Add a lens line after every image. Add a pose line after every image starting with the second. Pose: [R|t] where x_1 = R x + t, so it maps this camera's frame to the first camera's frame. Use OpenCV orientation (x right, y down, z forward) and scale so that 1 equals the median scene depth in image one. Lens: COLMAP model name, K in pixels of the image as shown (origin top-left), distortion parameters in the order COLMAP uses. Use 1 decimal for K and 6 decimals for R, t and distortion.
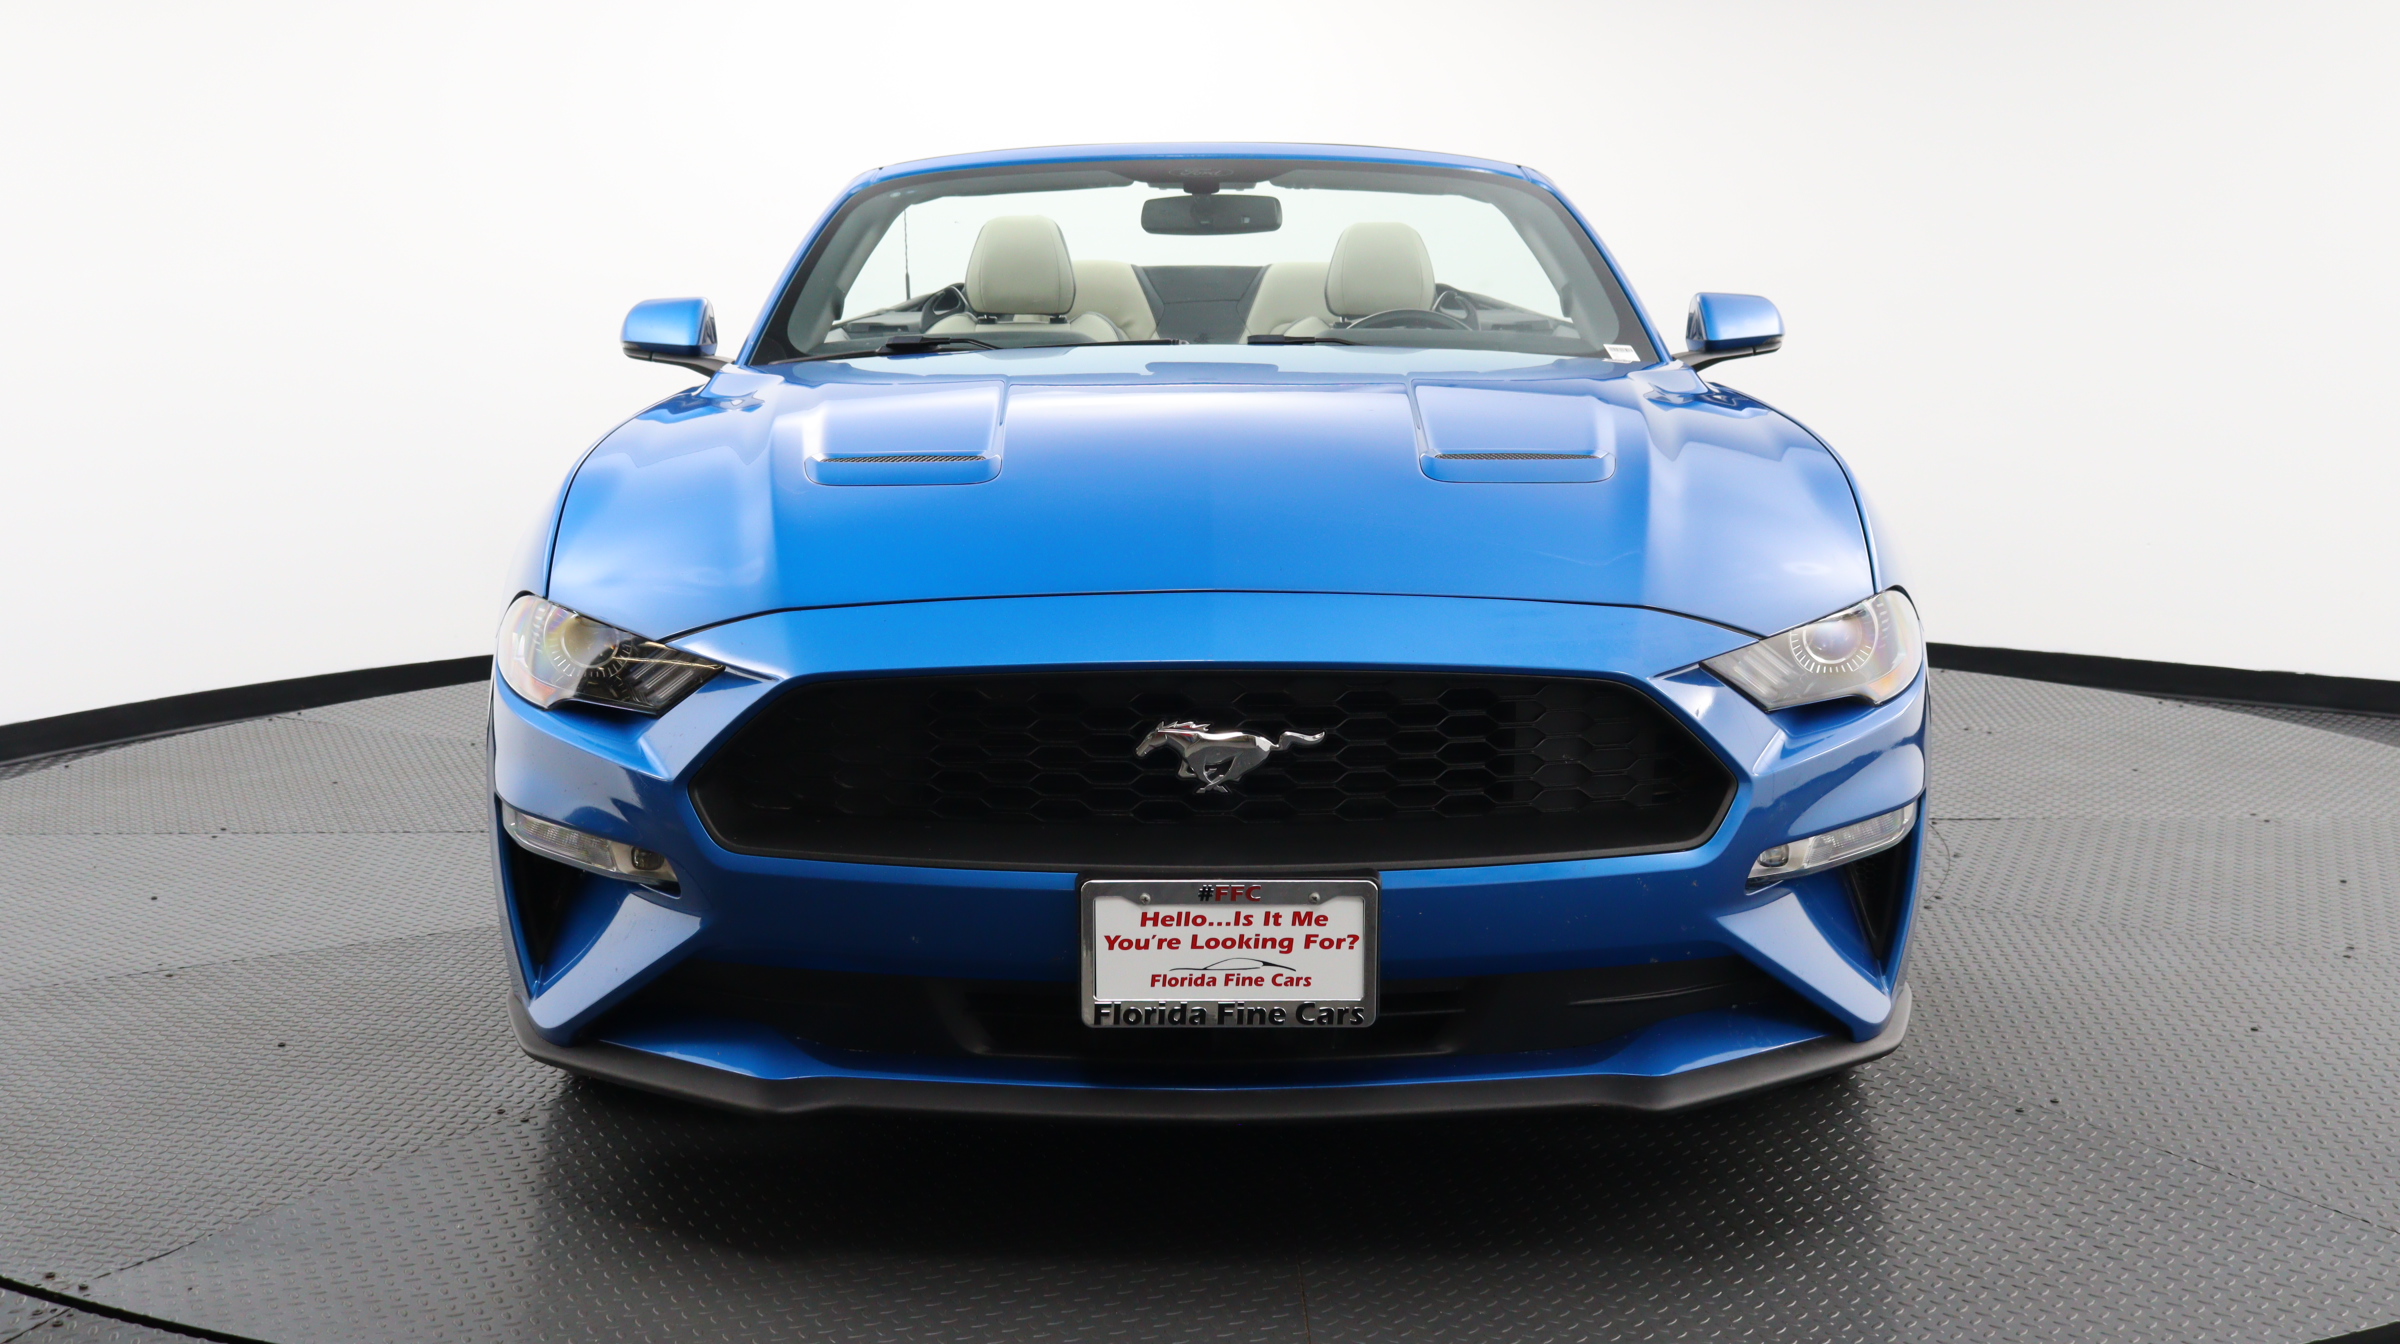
lens RADIAL K [[2798.5, 0, 1200.0], [0, 2798.5, 672.0], [0, 0, 1]] dist [0.031603, 0.007047]
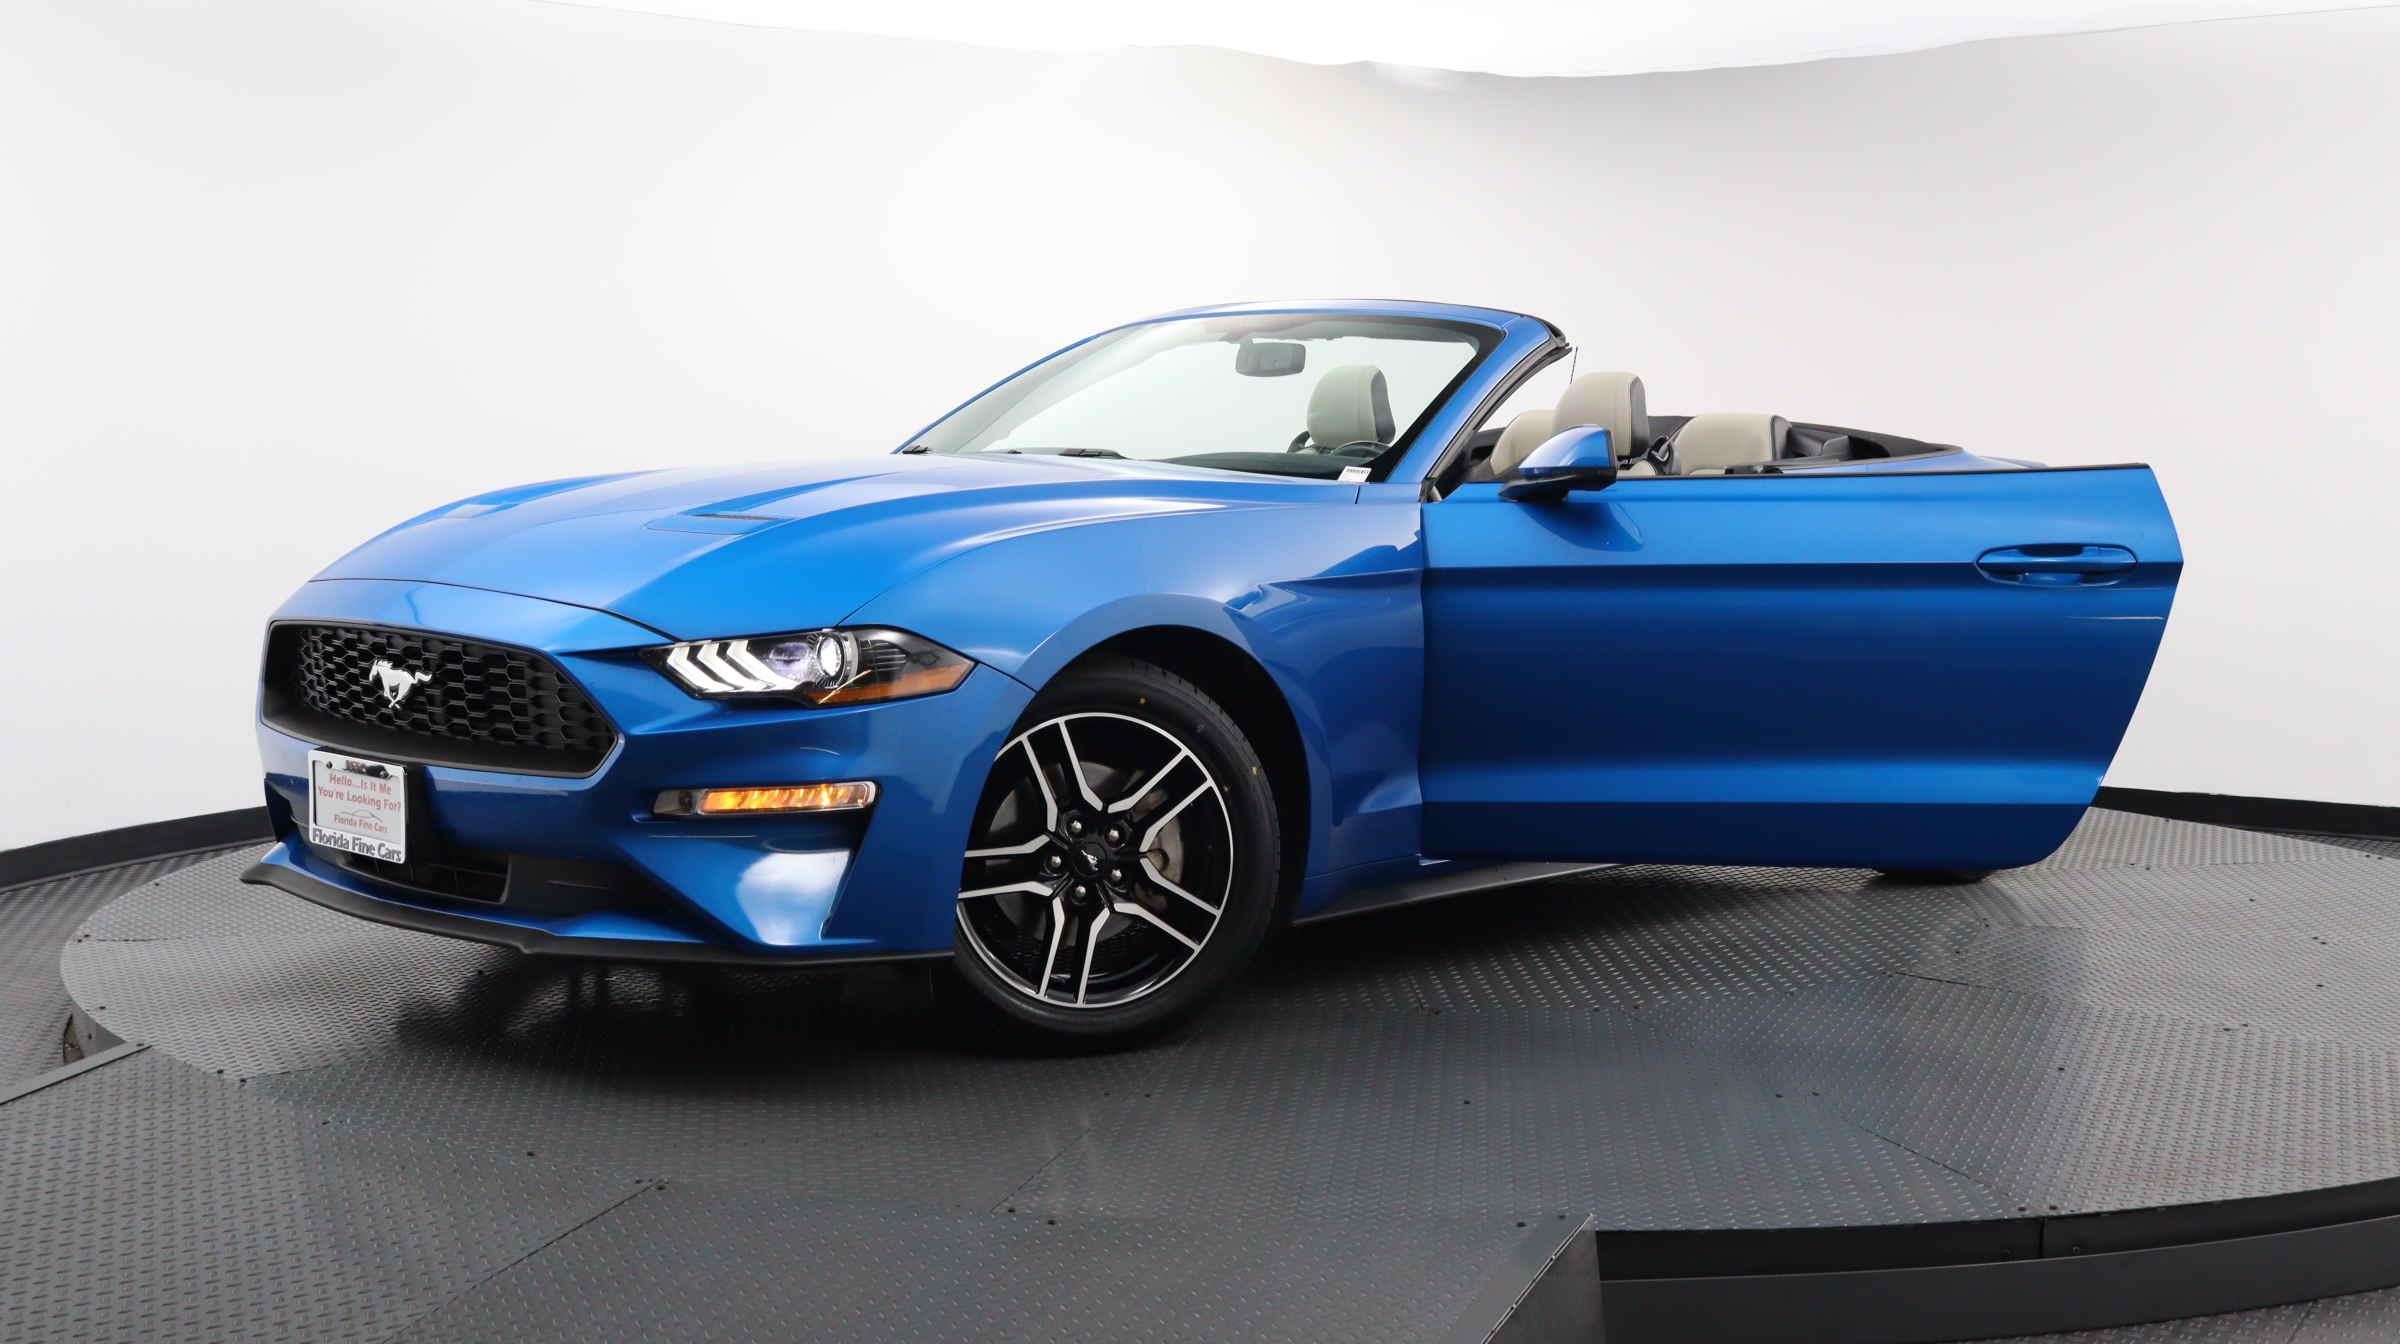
lens RADIAL K [[2874.3, 0, 1200.0], [0, 2874.3, 672.0], [0, 0, 1]] dist [-0.009497, -0.015515]
pose [[0.704494, 0.074825, -0.705755, 1.480261], [-0.122732, 0.992289, -0.017309, -0.004451], [0.699018, 0.098813, 0.708245, 0.178187]]
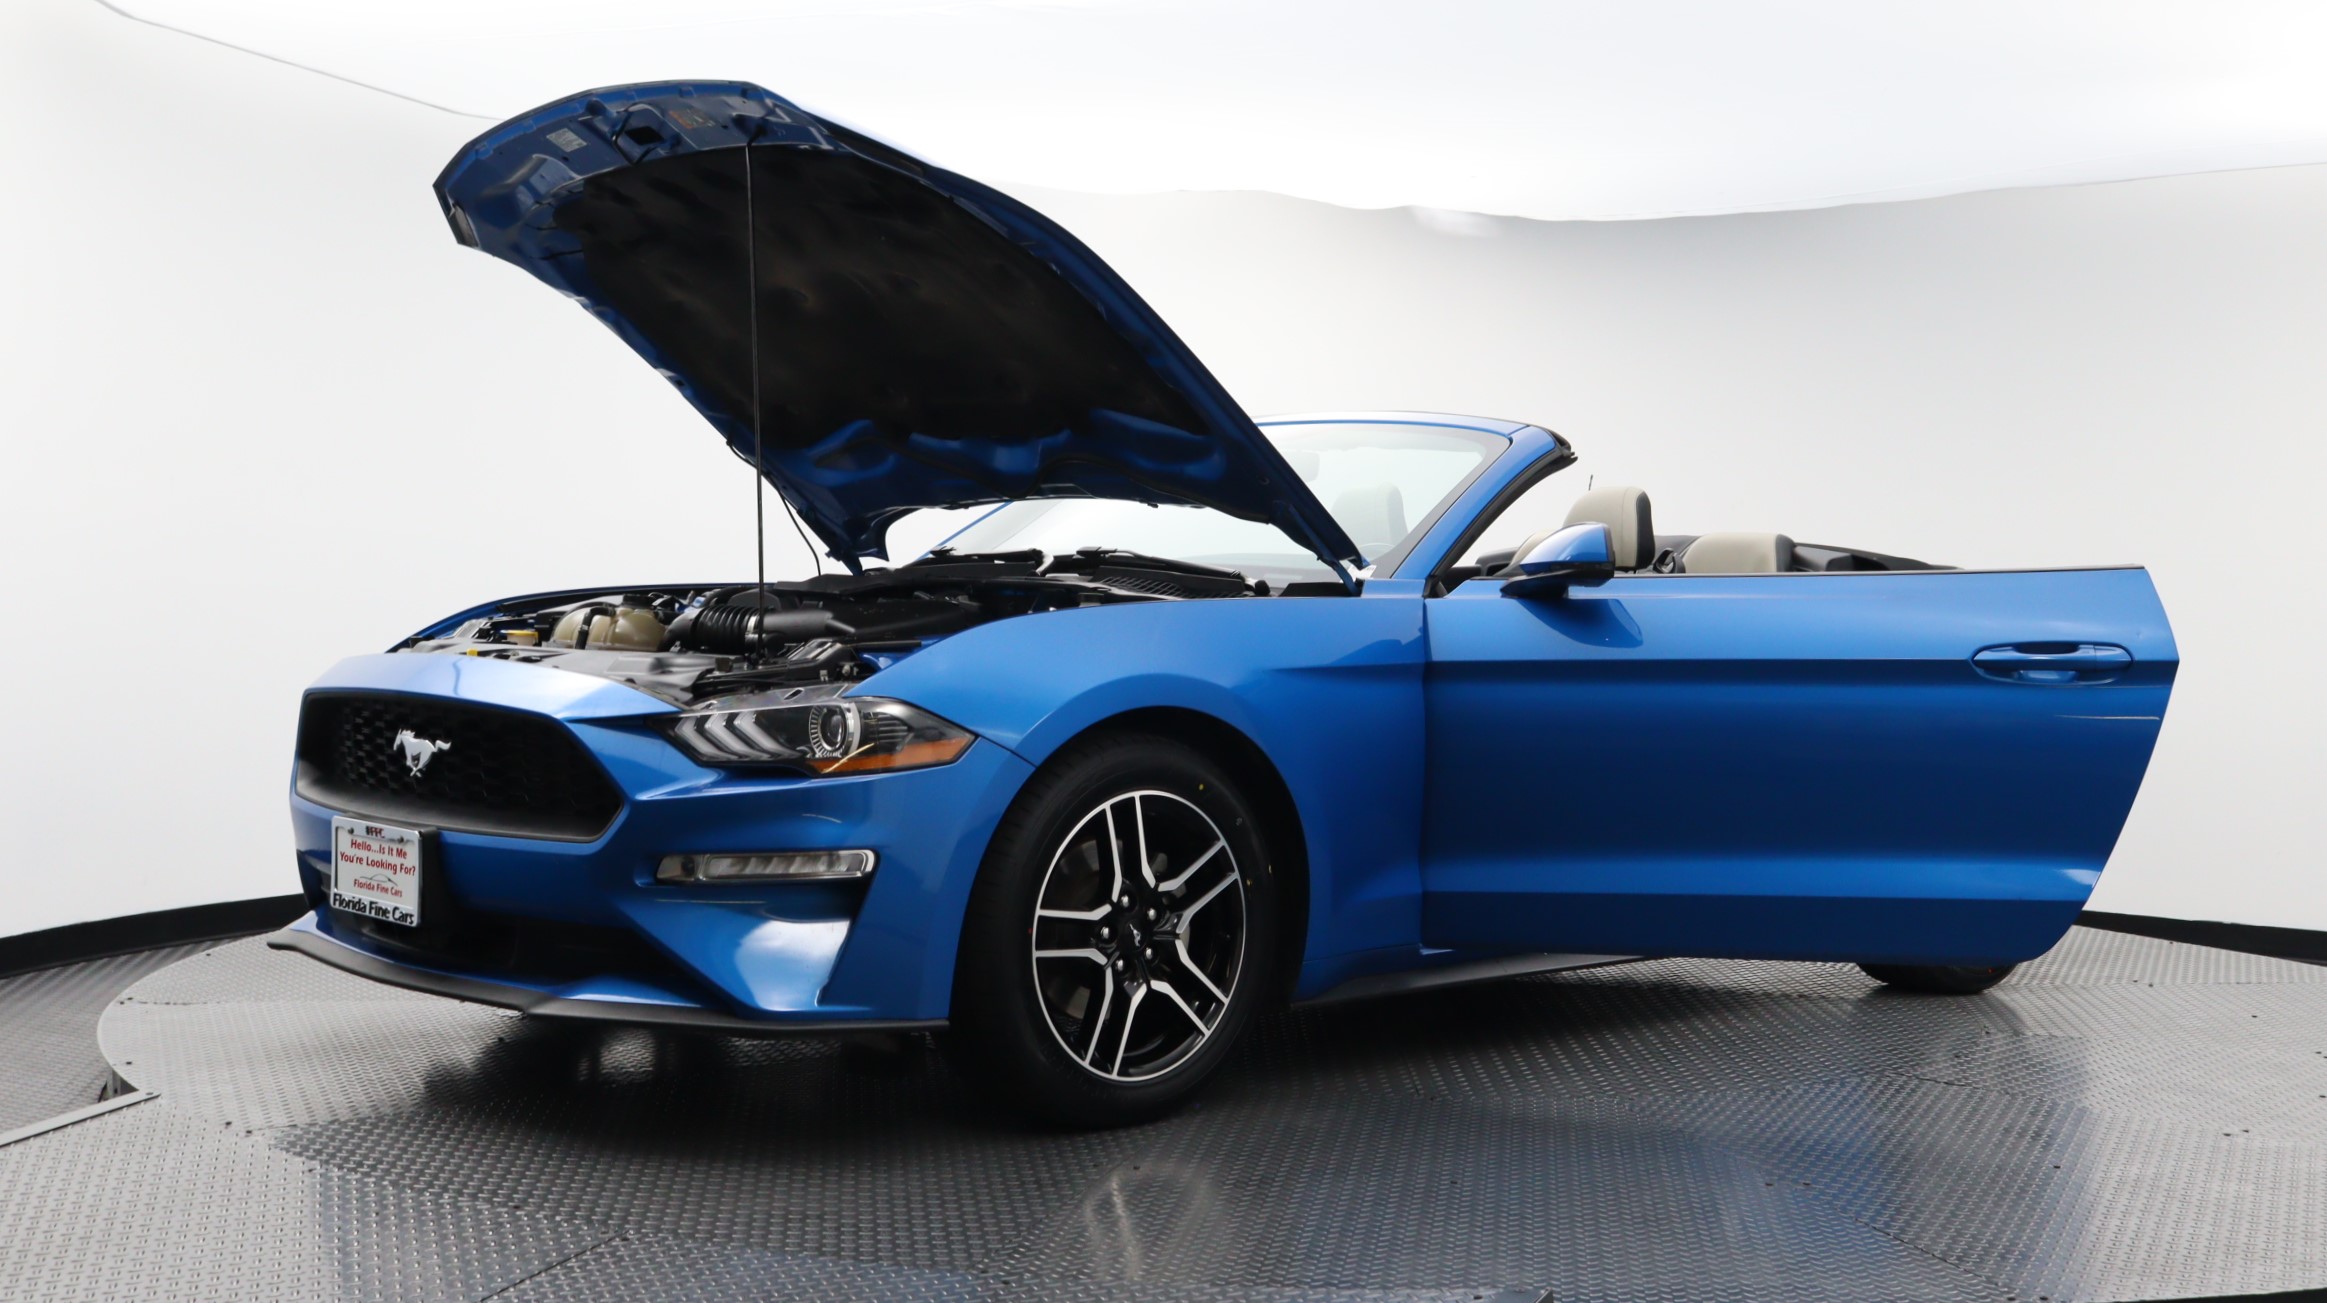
lens RADIAL K [[2693.7, 0, 1163.5], [0, 2693.7, 651.5], [0, 0, 1]] dist [-0.003708, -0.017433]
pose [[0.676966, 0.040334, -0.734909, 1.455945], [-0.140610, 0.987194, -0.075343, 0.029146], [0.722459, 0.154340, 0.673968, 0.260648]]
